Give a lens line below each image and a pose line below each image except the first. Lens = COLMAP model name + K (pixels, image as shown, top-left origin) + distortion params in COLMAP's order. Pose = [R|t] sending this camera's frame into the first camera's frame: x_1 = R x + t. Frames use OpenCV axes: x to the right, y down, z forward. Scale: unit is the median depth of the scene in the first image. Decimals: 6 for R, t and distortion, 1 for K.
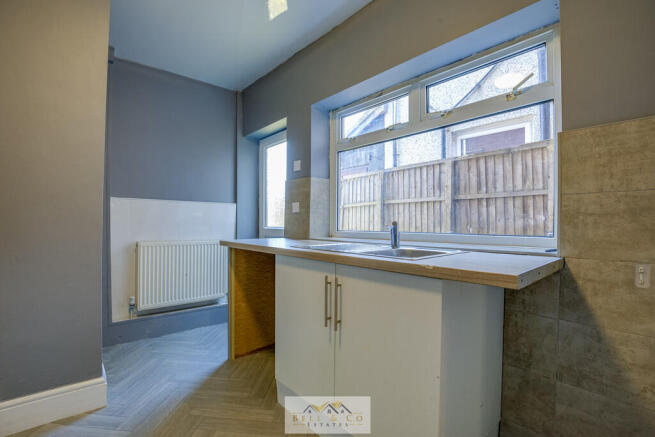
lens RADIAL K [[315.7, 0, 327.5], [0, 315.7, 218.5], [0, 0, 1]] dist [-0.033033, 0.000400]
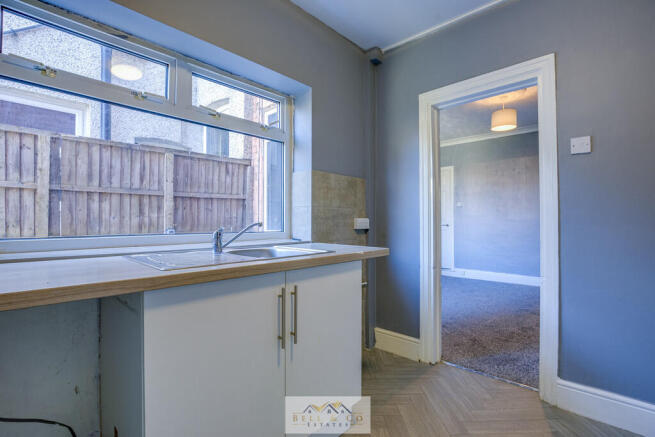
lens RADIAL K [[299.4, 0, 327.5], [0, 299.4, 218.5], [0, 0, 1]] dist [-0.036918, 0.000000]
pose [[-0.109324, 0.003565, 0.994000, -0.400009], [-0.020730, 0.999768, -0.005865, -0.000380], [-0.993790, -0.021246, -0.109225, 0.480108]]
